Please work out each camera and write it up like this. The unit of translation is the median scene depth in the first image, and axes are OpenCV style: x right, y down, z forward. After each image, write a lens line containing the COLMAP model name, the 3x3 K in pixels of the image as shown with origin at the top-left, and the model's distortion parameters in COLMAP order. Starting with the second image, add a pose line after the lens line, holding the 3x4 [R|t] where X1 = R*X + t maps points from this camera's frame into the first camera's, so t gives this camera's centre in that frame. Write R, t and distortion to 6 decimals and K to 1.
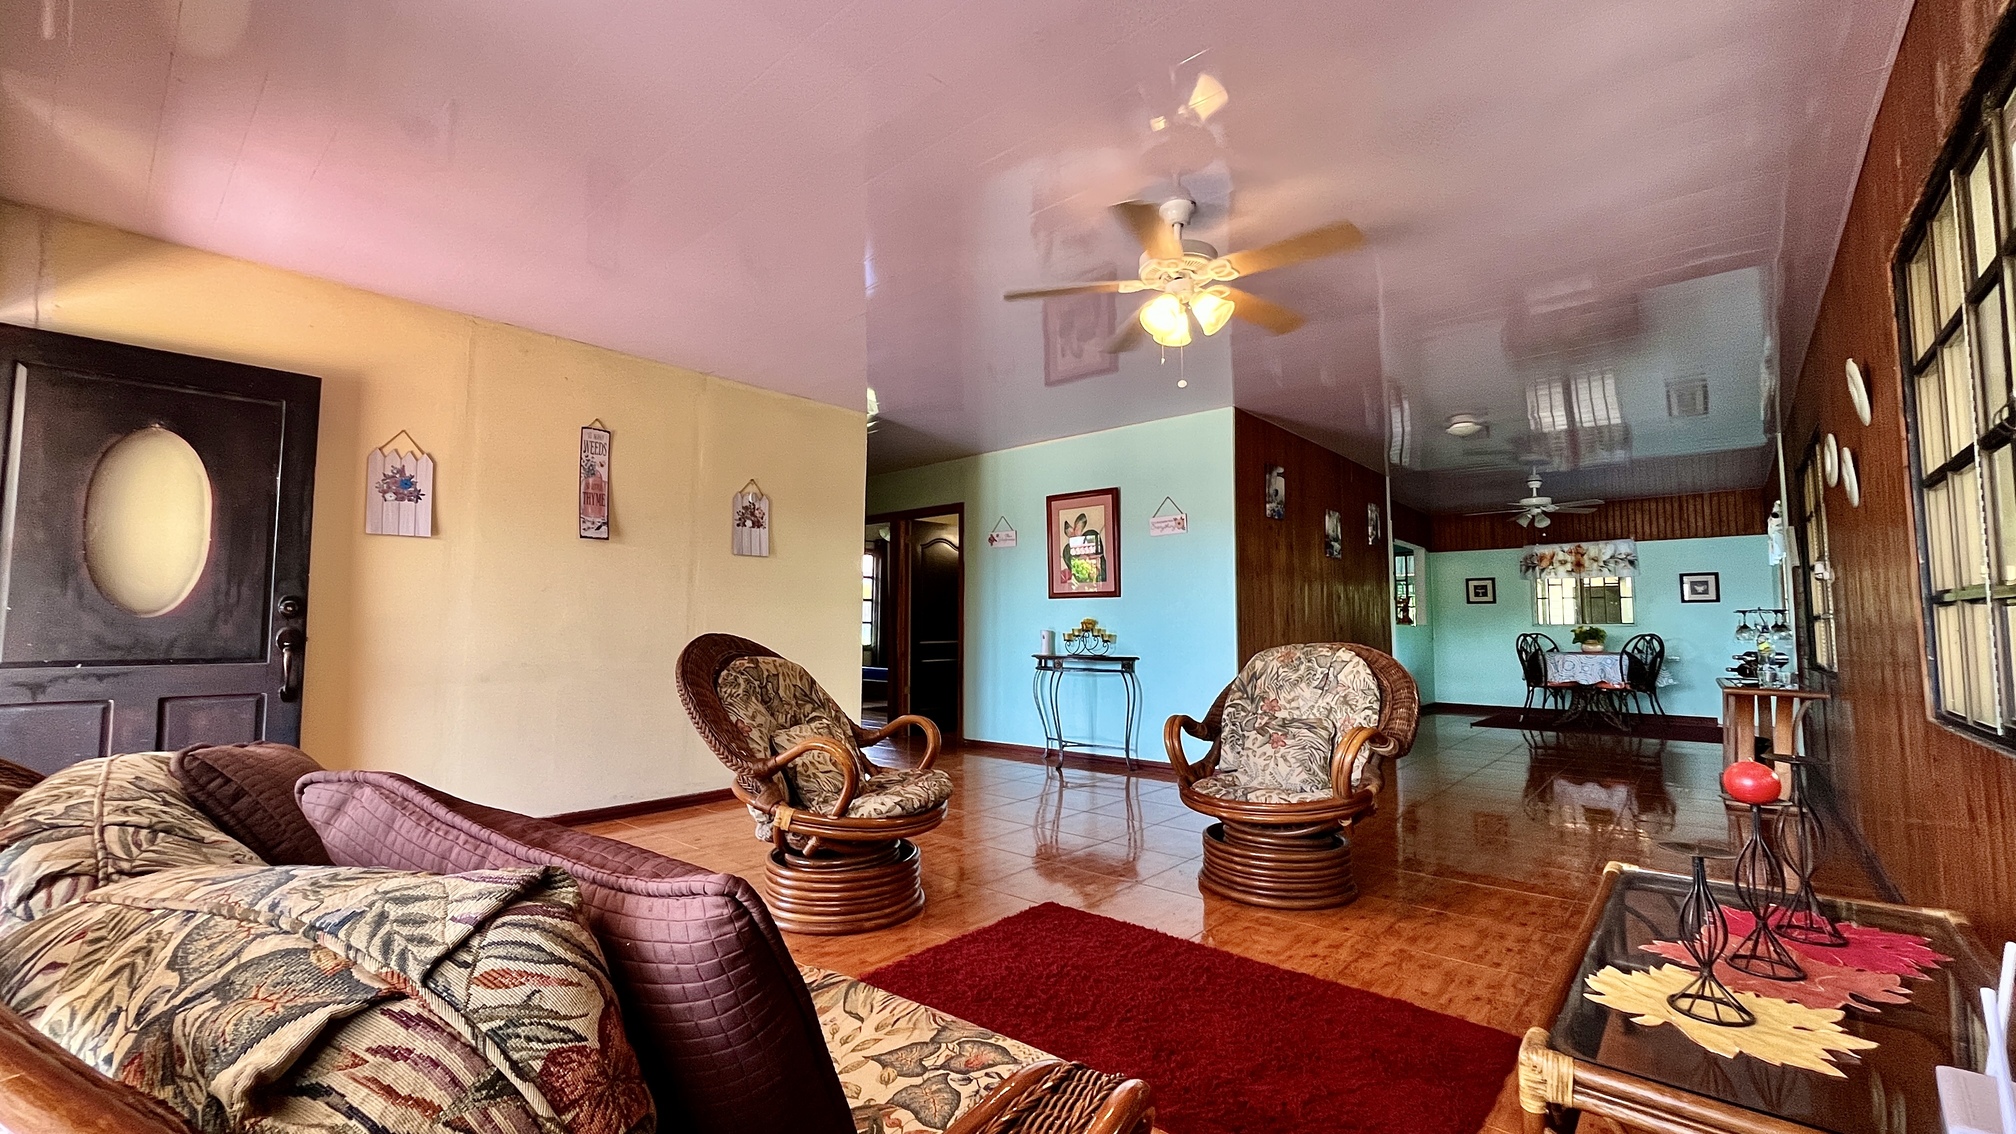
lens RADIAL K [[824.1, 0, 1007.3], [0, 824.1, 562.3], [0, 0, 1]] dist [-0.000114, 0.000022]
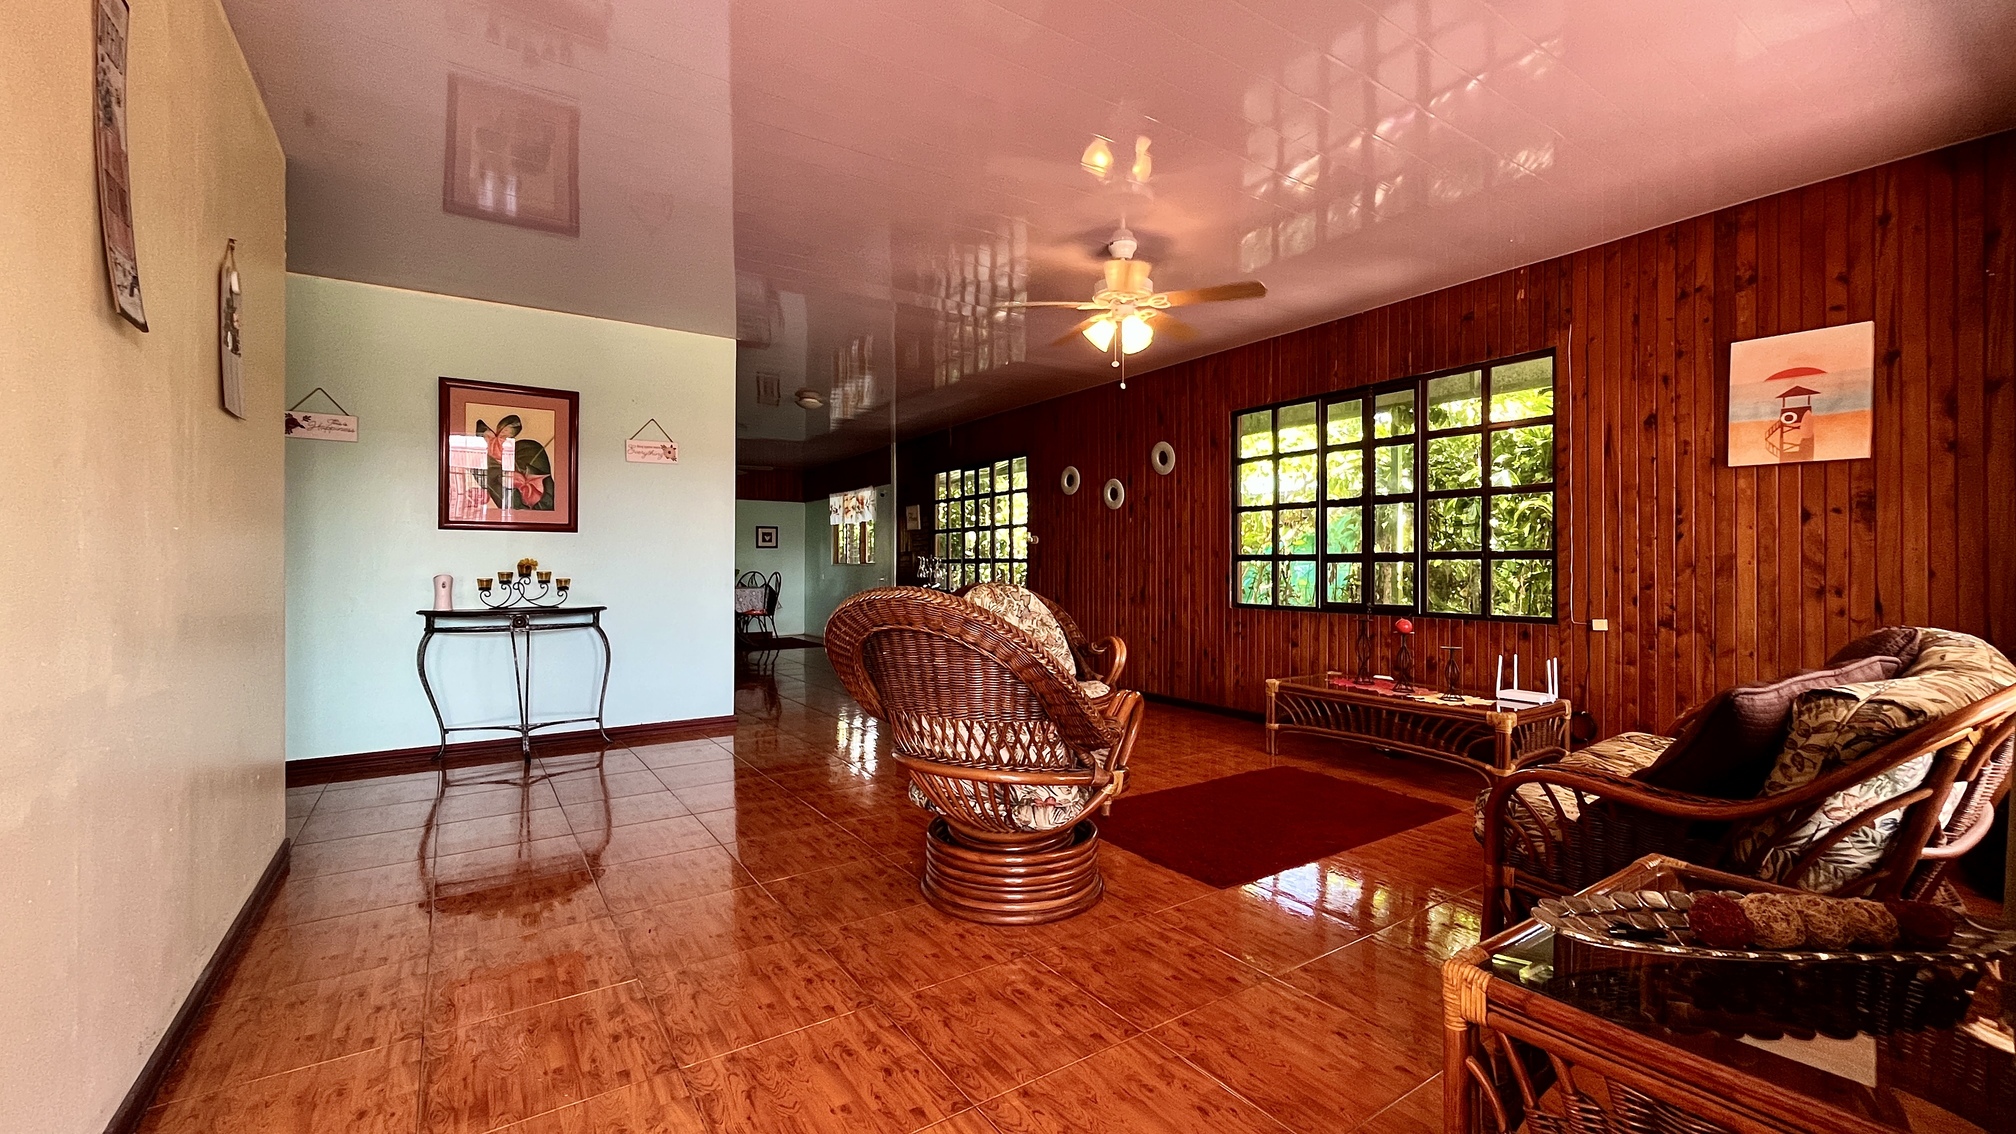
lens RADIAL K [[824.1, 0, 1003.3], [0, 824.1, 570.6], [0, 0, 1]] dist [-0.000114, 0.000022]
pose [[0.266804, 0.007799, 0.963719, -0.499792], [-0.064936, 0.997840, 0.009902, 0.043282], [-0.961561, -0.065222, 0.266734, 0.381322]]
